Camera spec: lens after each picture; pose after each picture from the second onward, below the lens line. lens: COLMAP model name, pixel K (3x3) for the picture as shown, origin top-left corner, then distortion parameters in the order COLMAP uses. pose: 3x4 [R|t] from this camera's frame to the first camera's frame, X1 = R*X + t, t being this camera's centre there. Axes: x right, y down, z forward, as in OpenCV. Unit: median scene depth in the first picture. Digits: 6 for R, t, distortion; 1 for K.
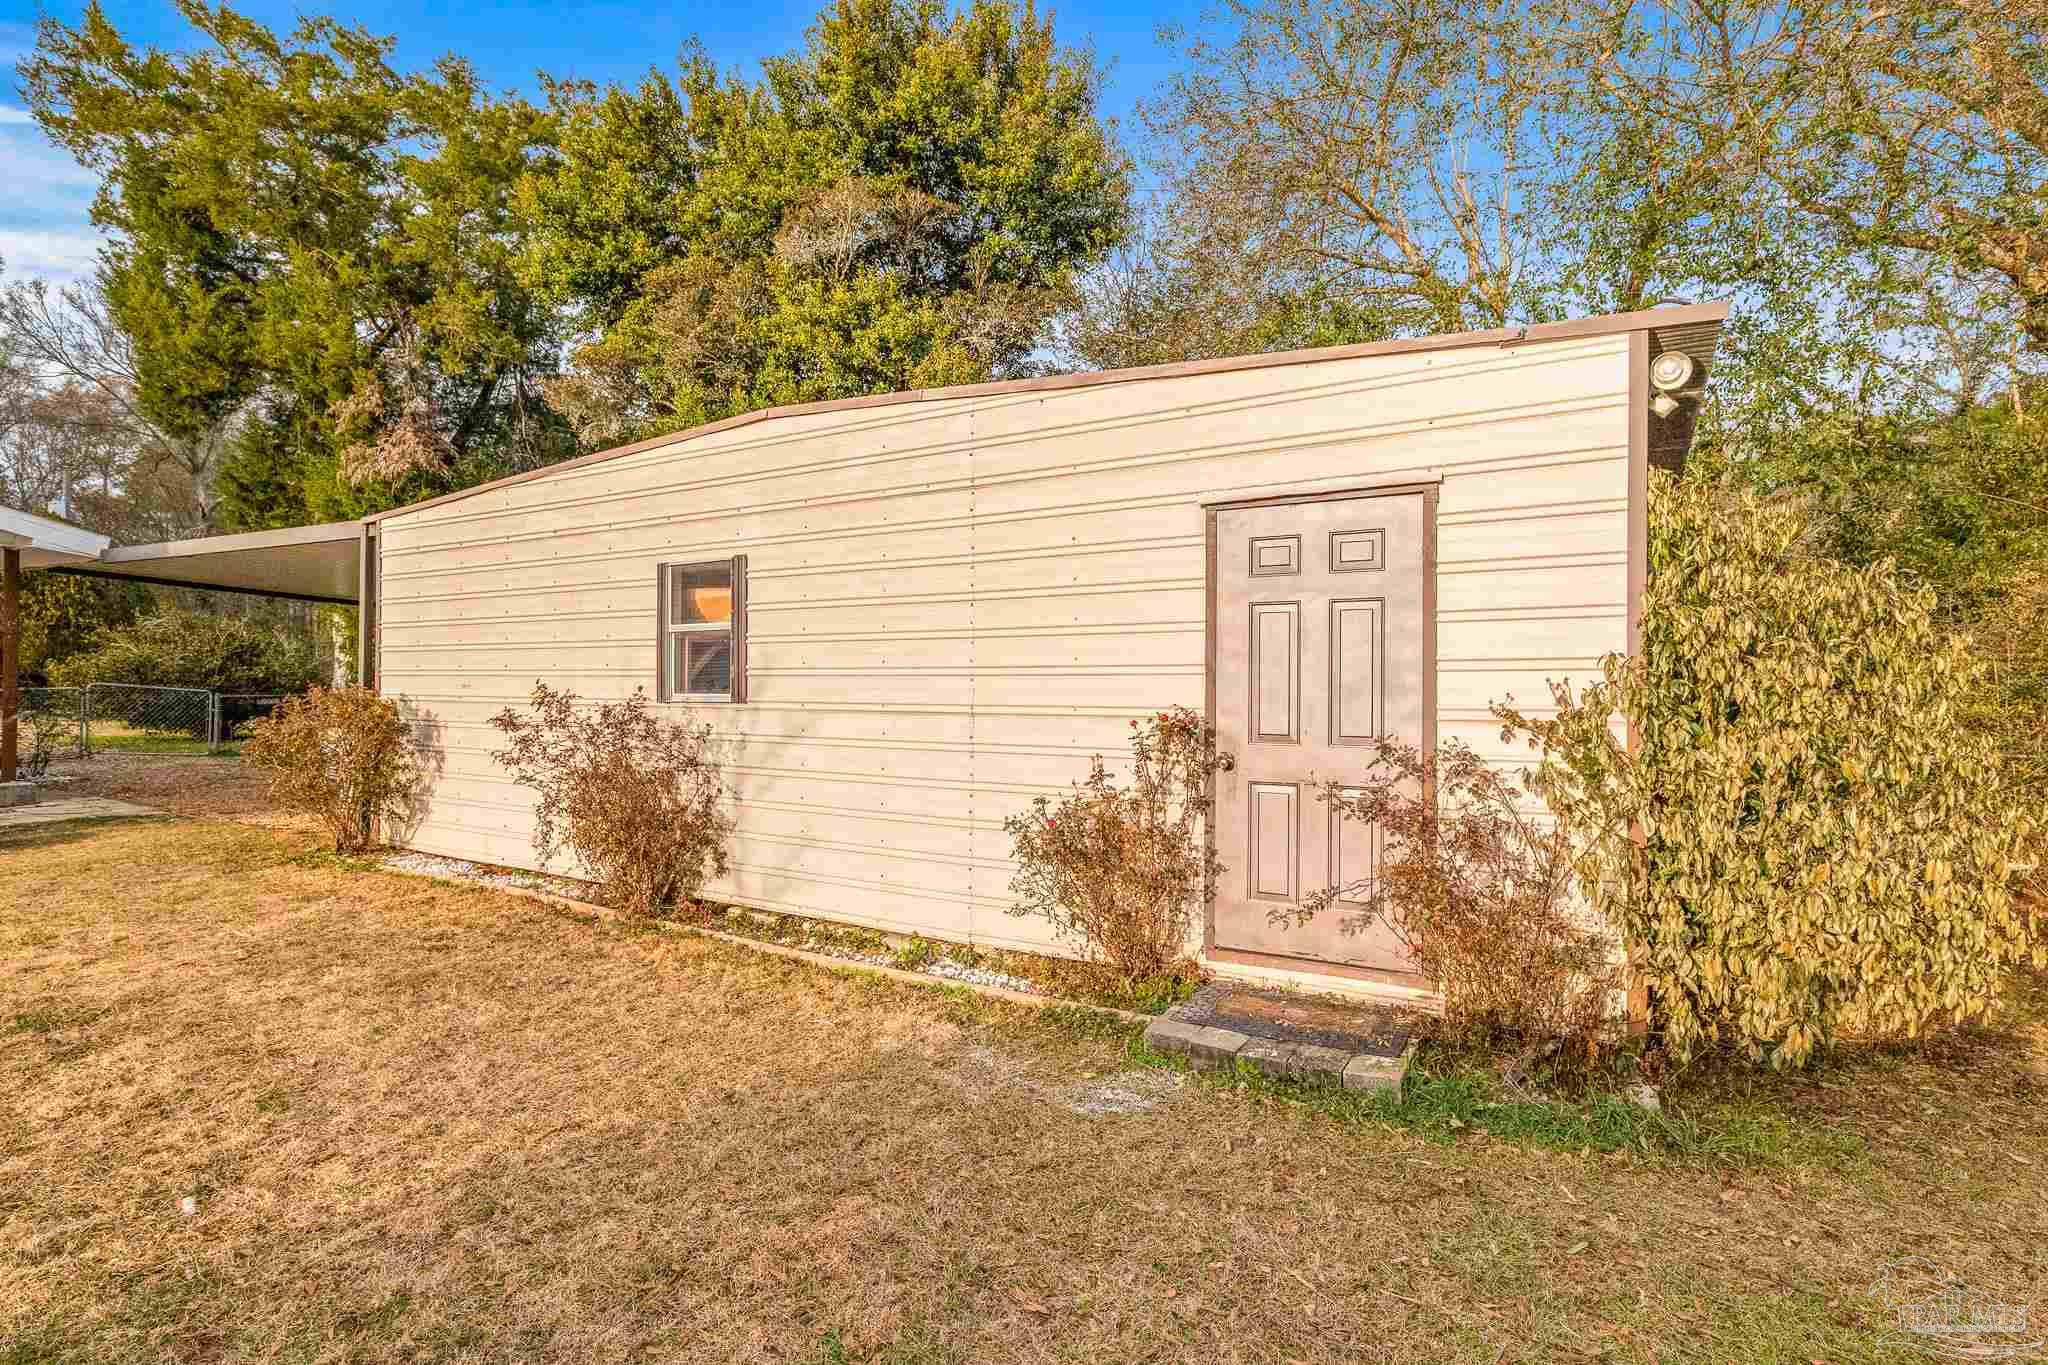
lens RADIAL K [[1021.3, 0, 1025.8], [0, 1021.3, 675.4], [0, 0, 1]] dist [-0.001939, -0.000751]
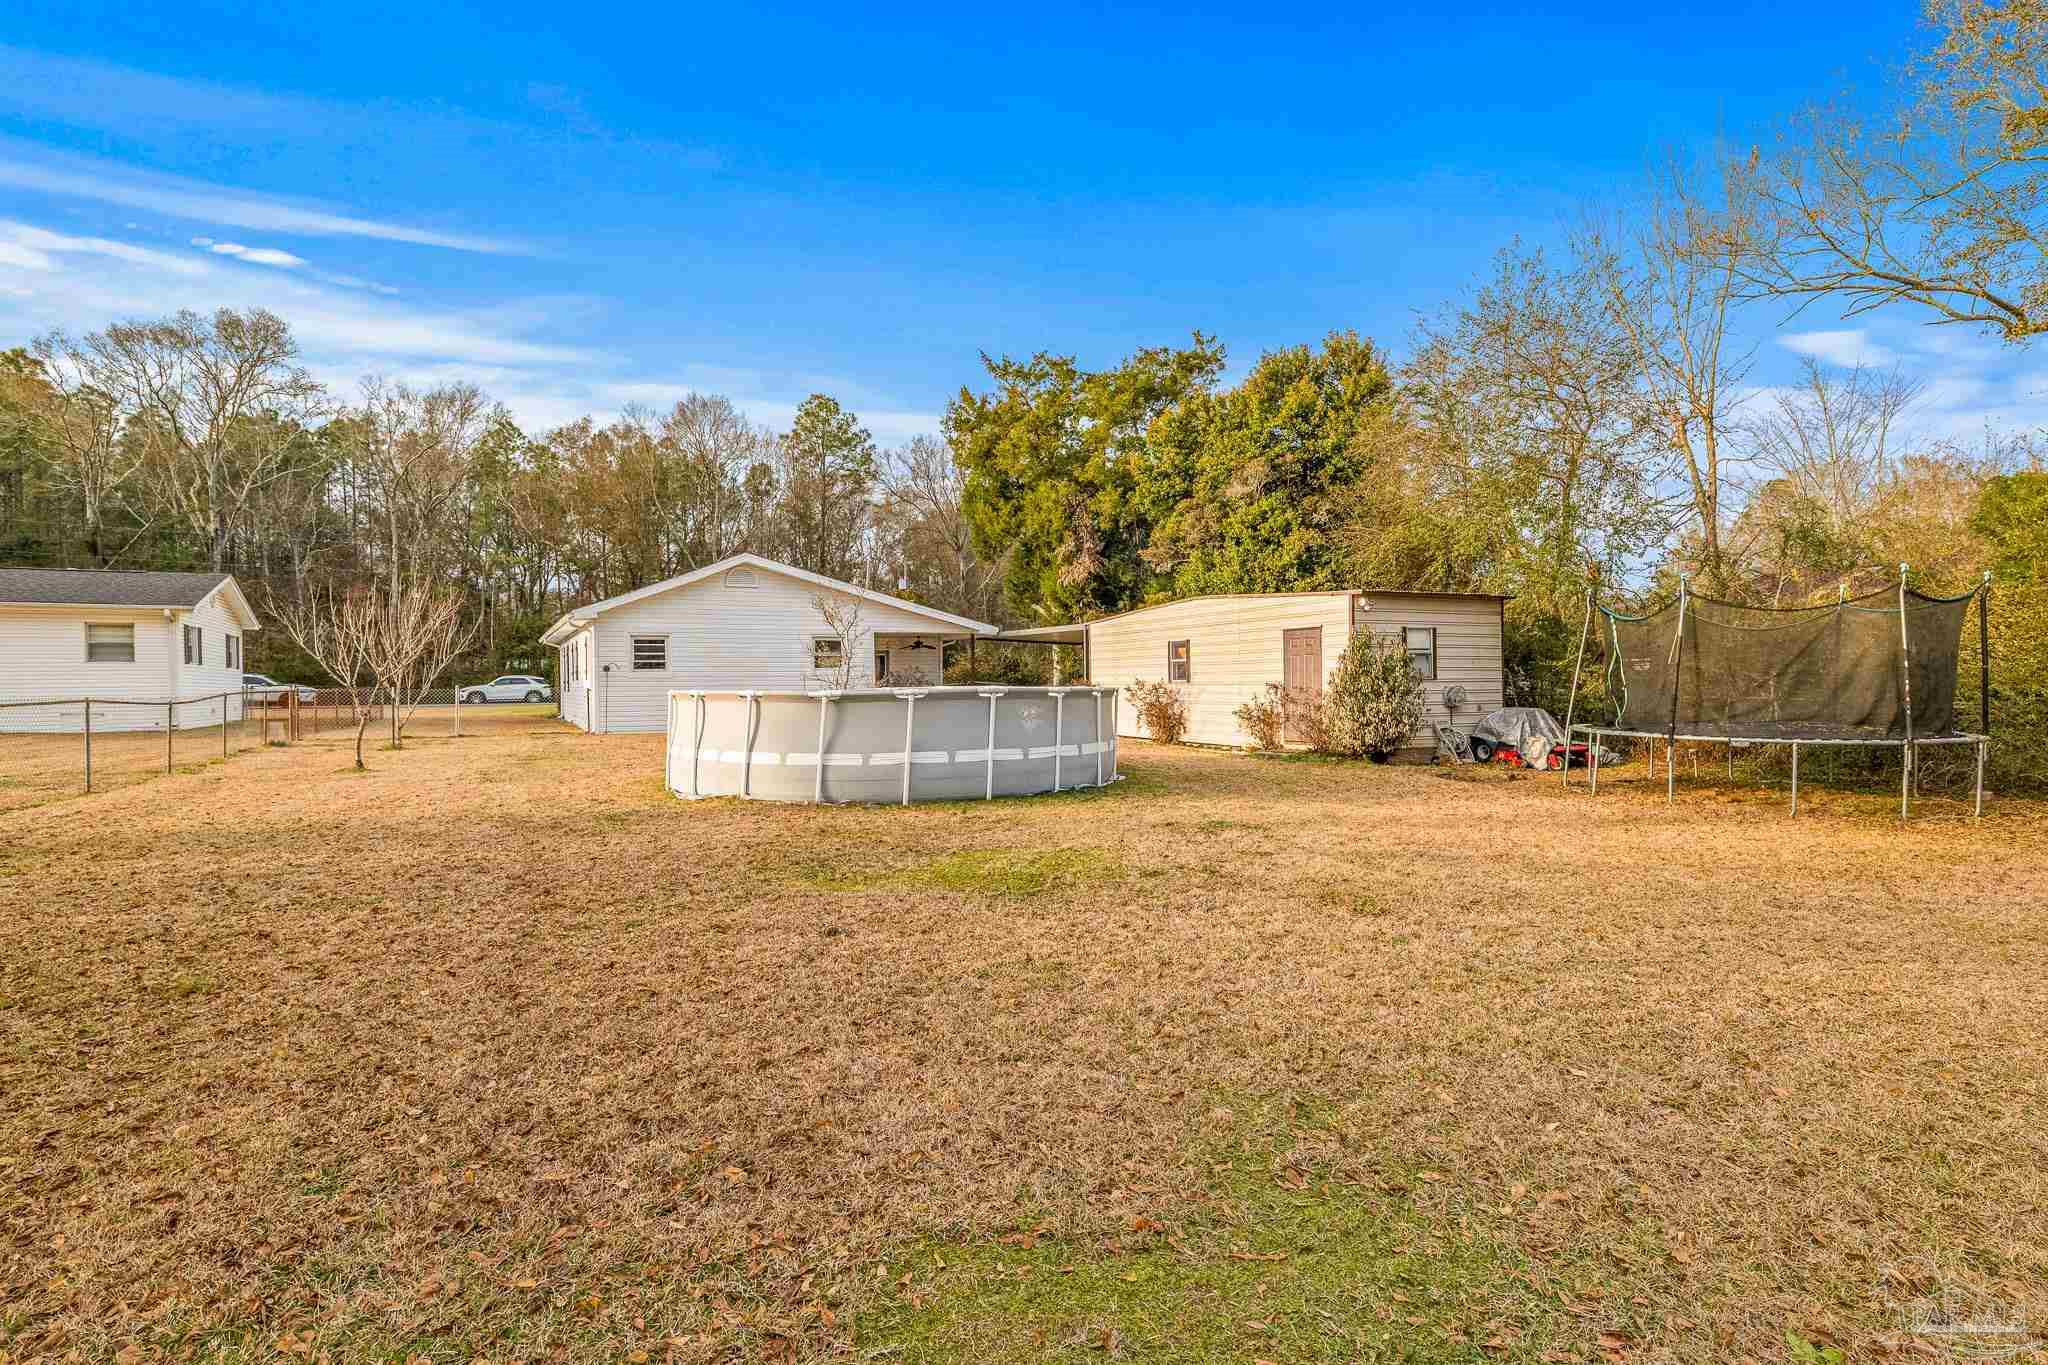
lens RADIAL K [[1021.3, 0, 1025.8], [0, 1021.3, 675.4], [0, 0, 1]] dist [-0.001939, -0.000751]
pose [[0.836099, -0.017961, -0.548284, 1.107430], [0.021750, 0.999763, 0.000417, -0.010061], [0.548147, -0.012274, 0.836292, -2.097420]]
